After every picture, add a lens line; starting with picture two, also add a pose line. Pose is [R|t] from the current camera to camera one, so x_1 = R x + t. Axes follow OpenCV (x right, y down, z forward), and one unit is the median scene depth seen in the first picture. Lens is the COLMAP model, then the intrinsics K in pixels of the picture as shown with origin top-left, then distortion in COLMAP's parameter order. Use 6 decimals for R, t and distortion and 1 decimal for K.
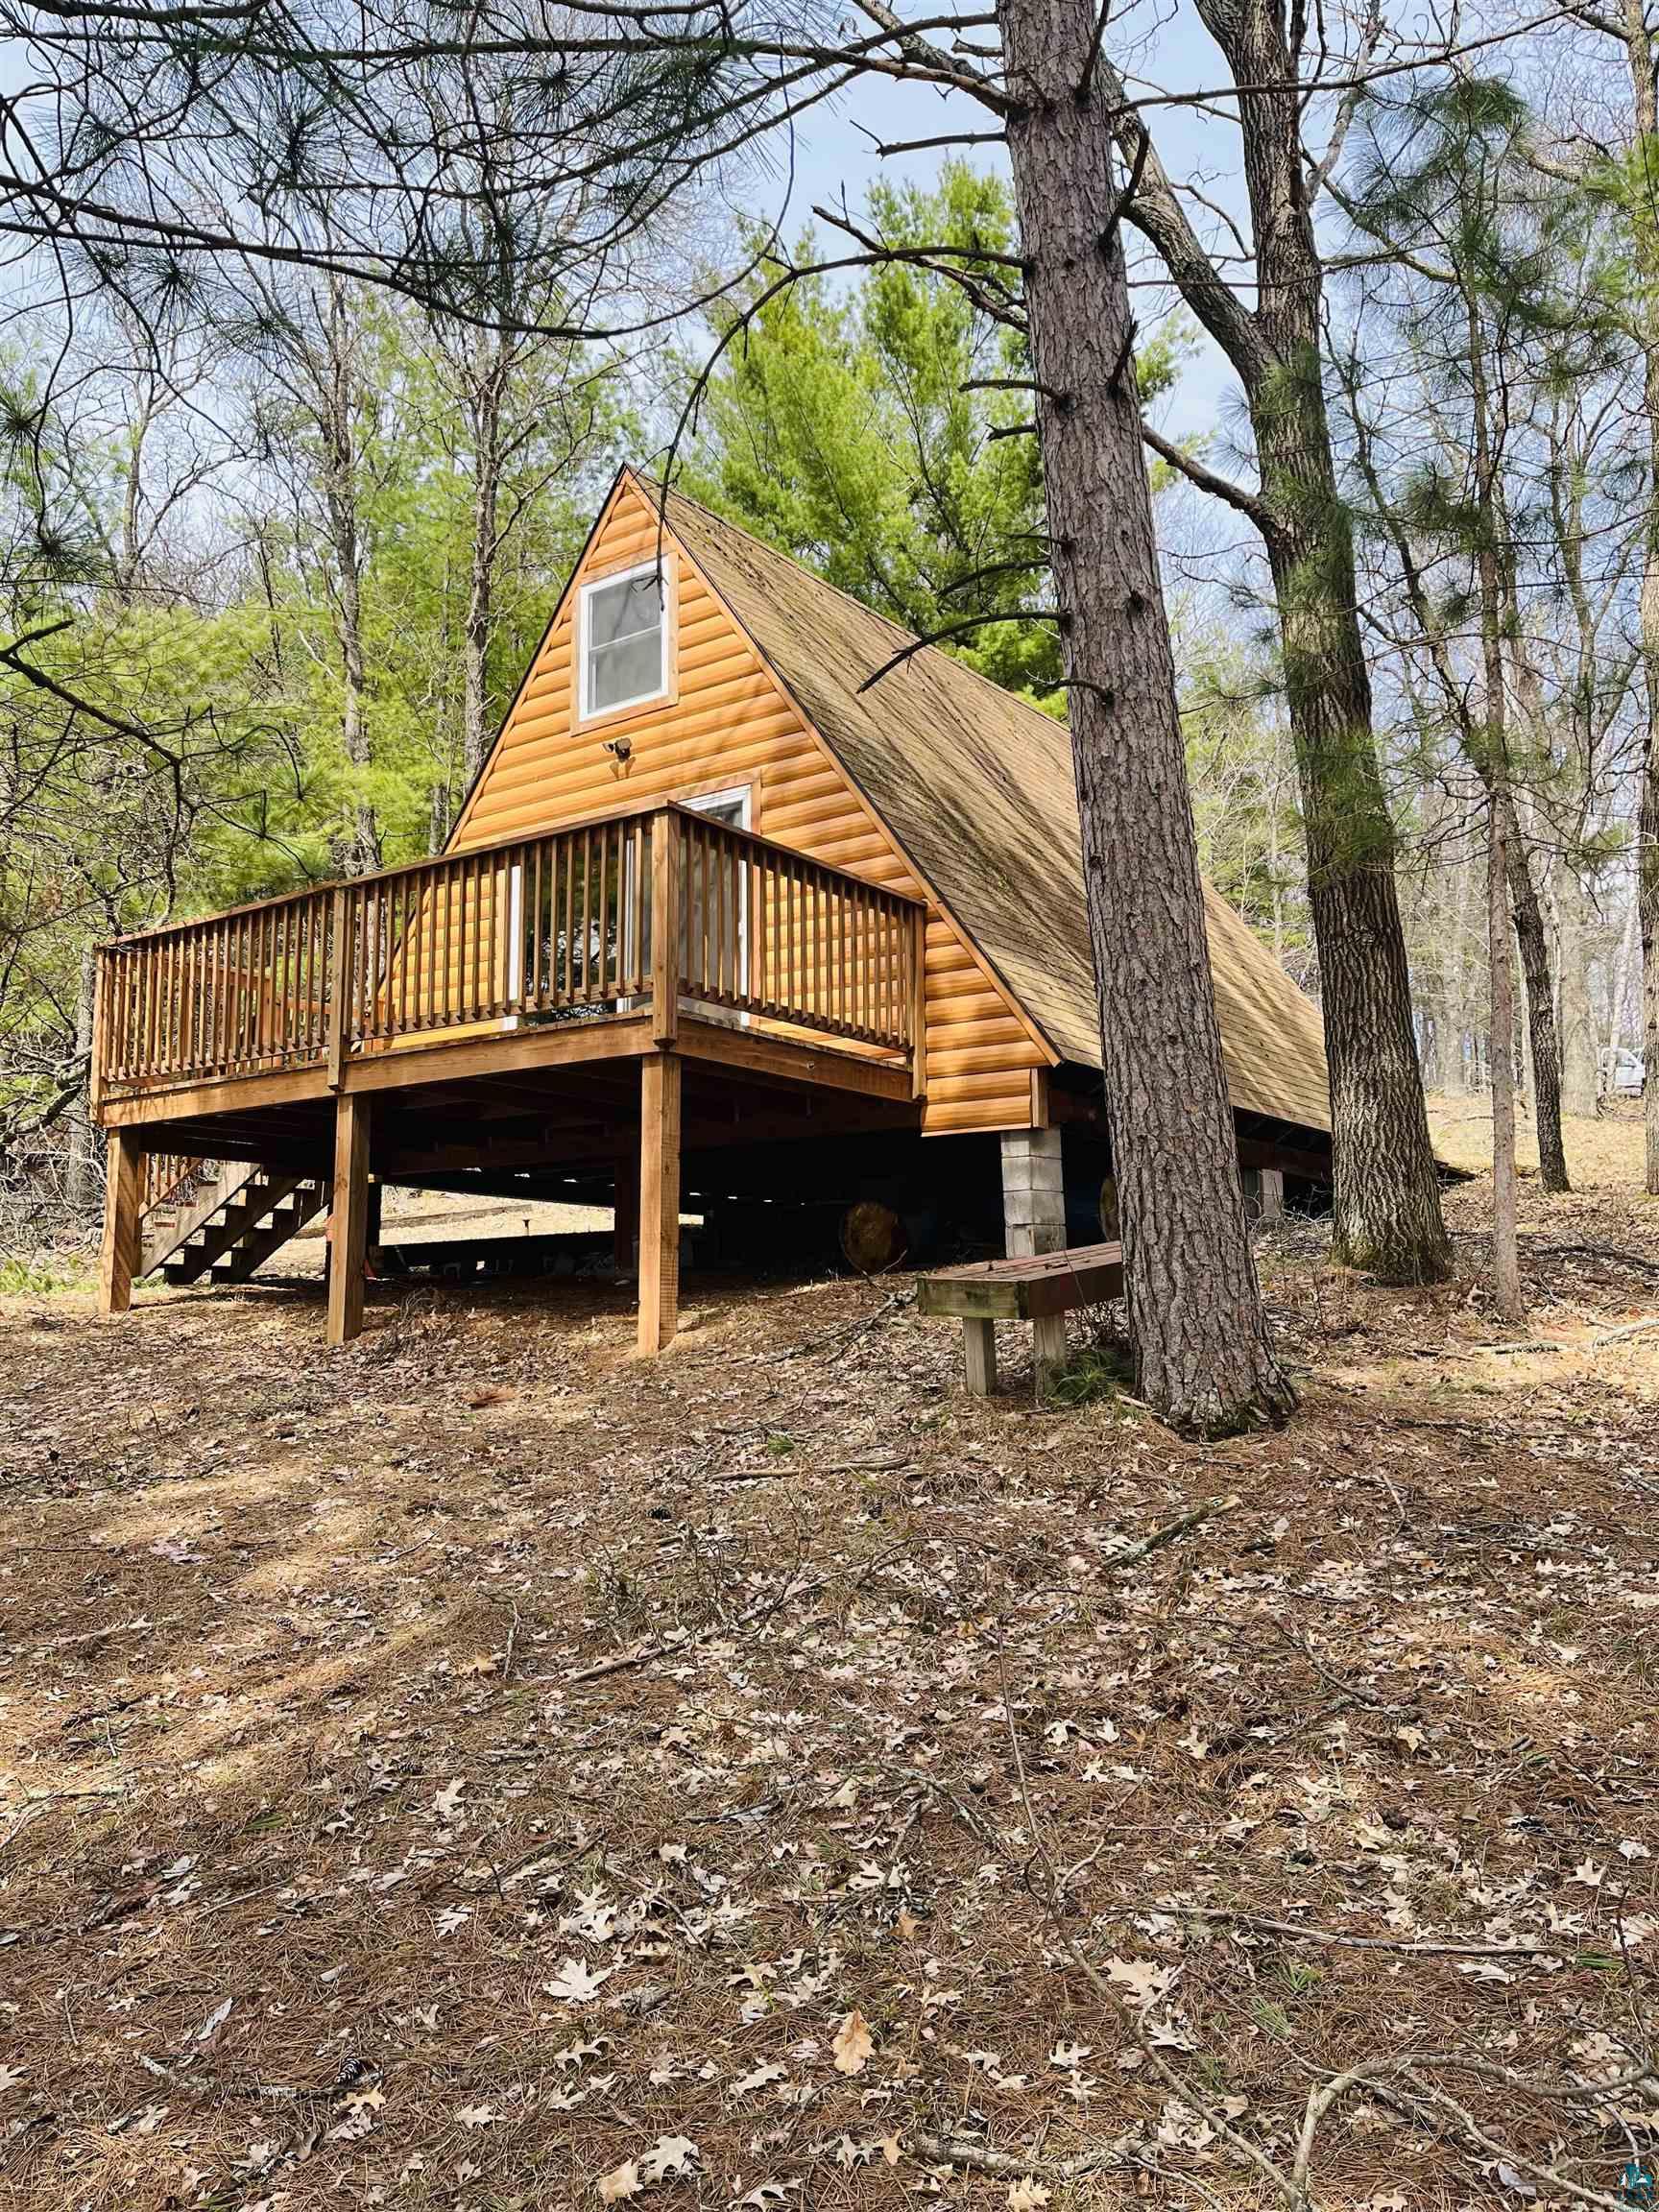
lens RADIAL K [[1679.4, 0, 829.4], [0, 1679.4, 1107.8], [0, 0, 1]] dist [0.003828, 0.000784]
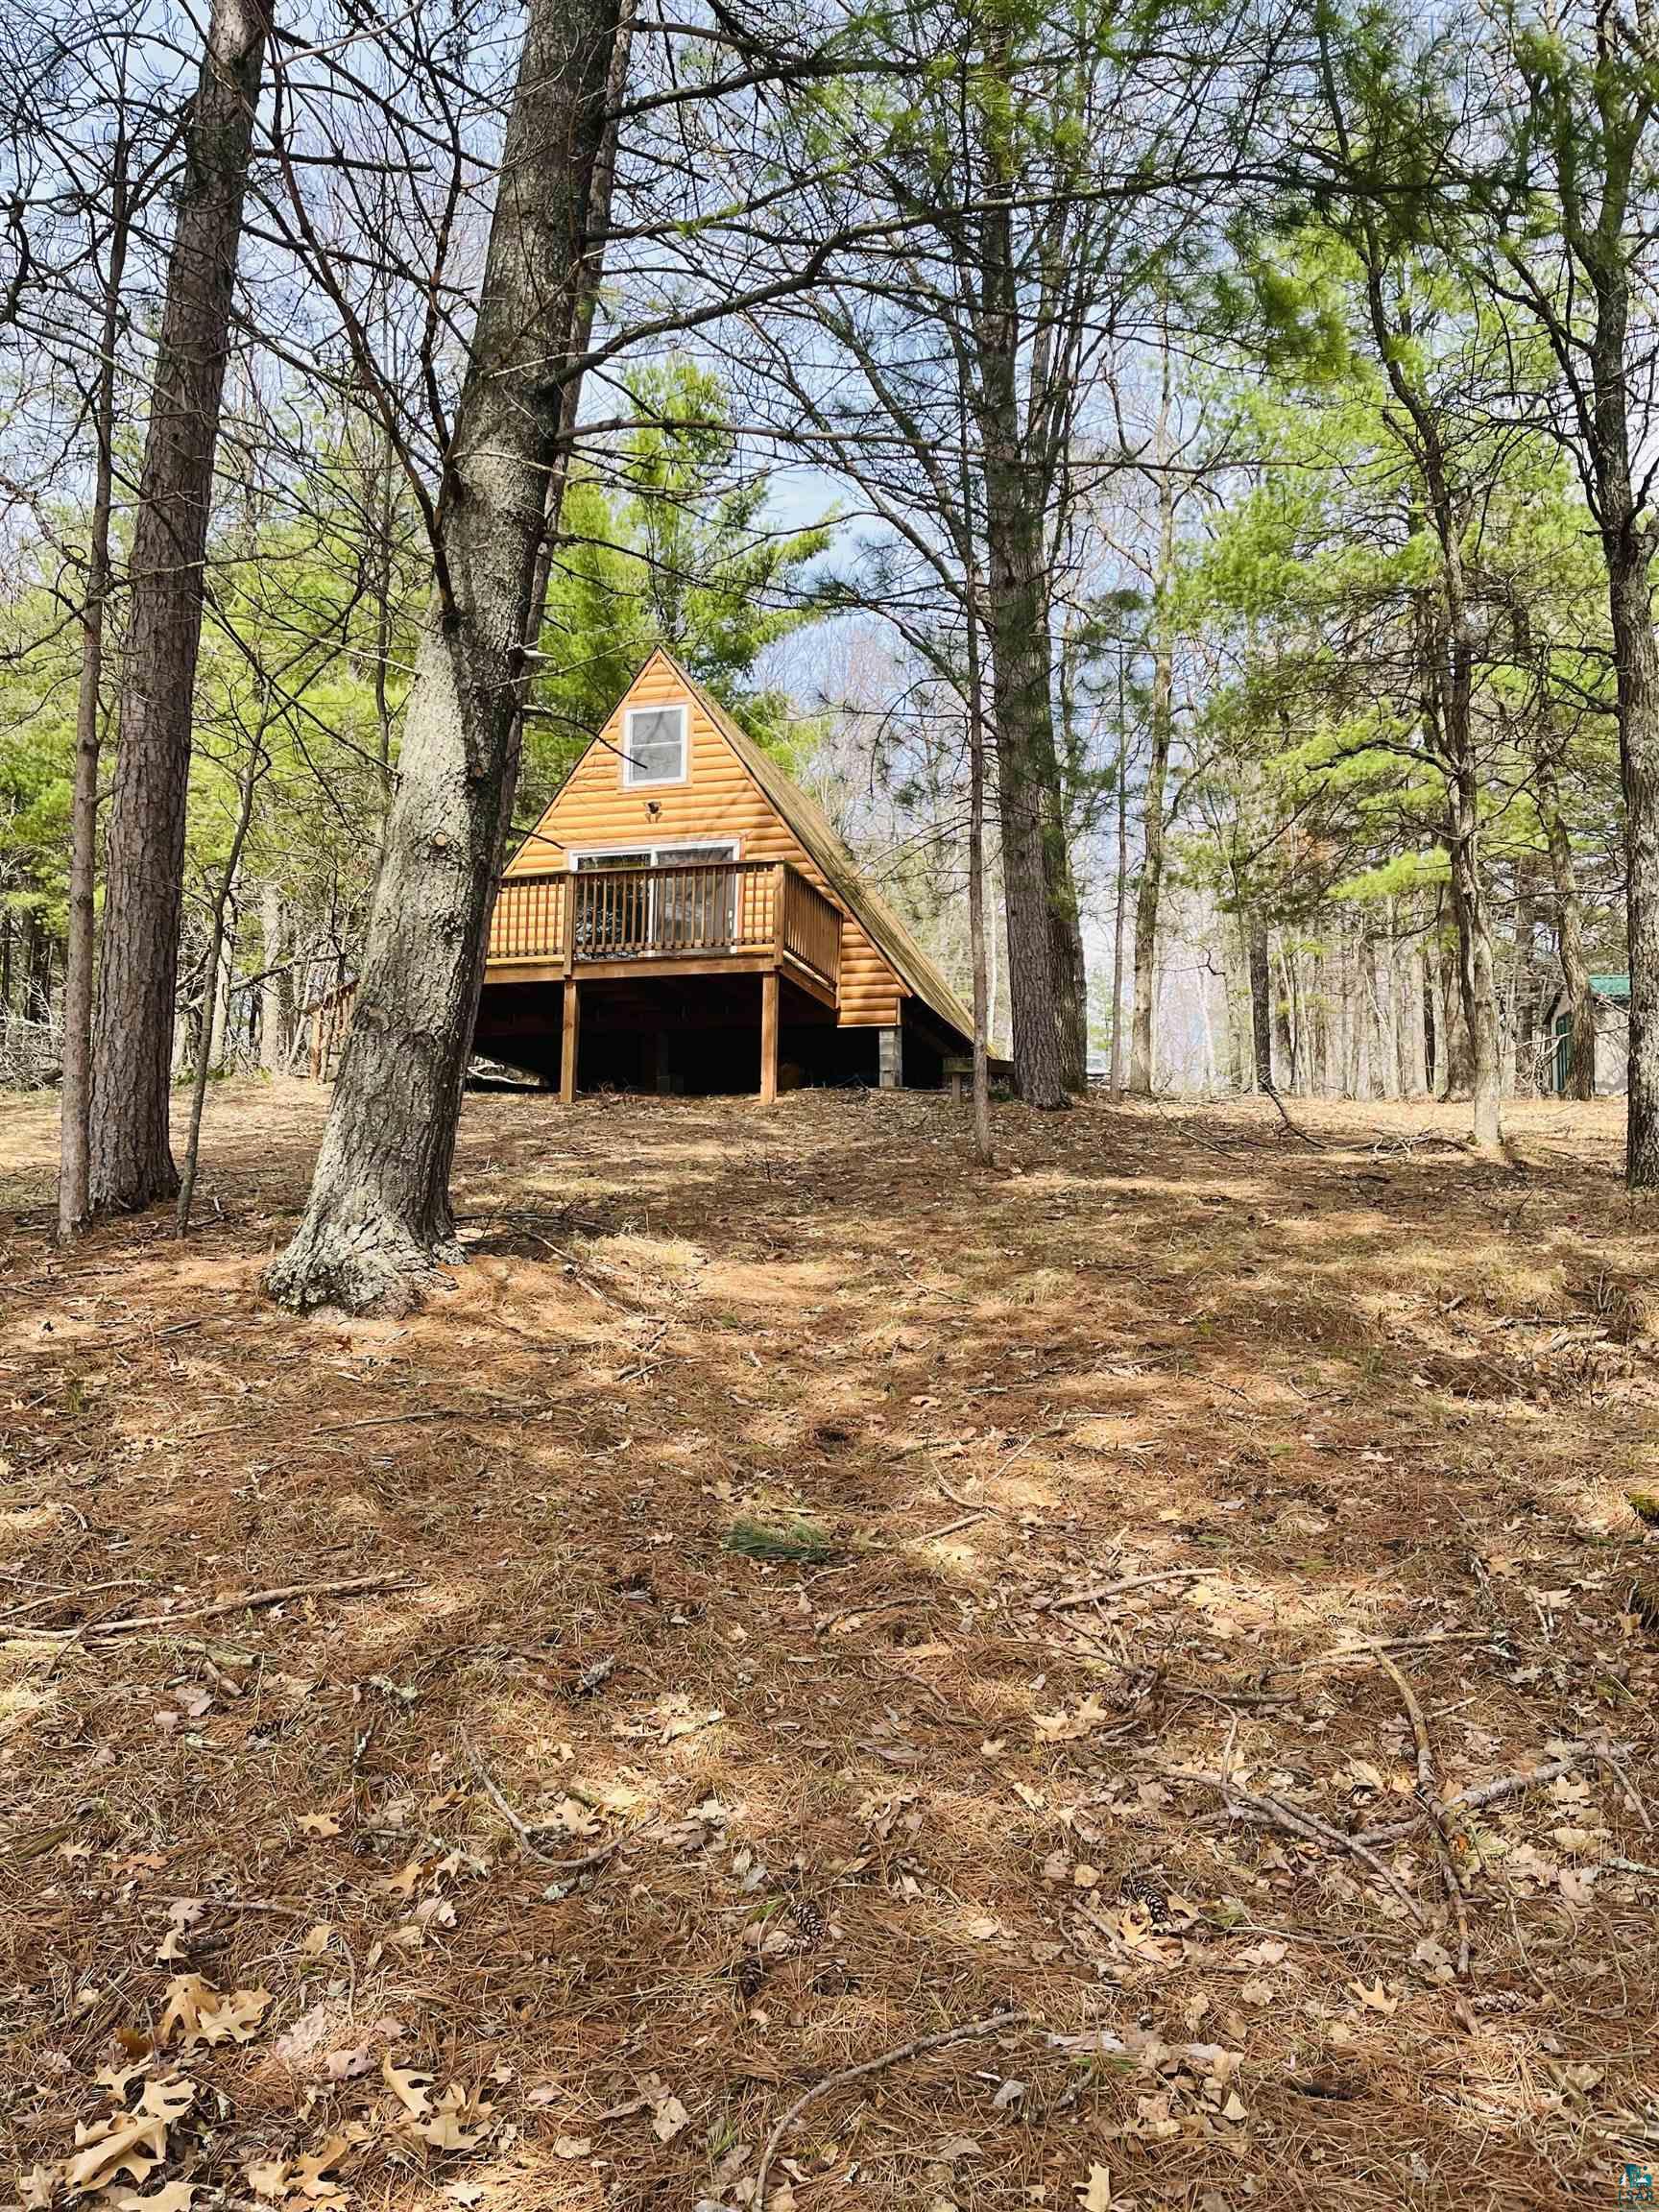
lens RADIAL K [[1679.4, 0, 830.9], [0, 1679.4, 1106.6], [0, 0, 1]] dist [0.003828, 0.000784]
pose [[0.940914, 0.067367, 0.331876, -0.635706], [-0.069044, 0.997591, -0.006748, 0.130519], [-0.331531, -0.016565, 0.943299, -0.939179]]
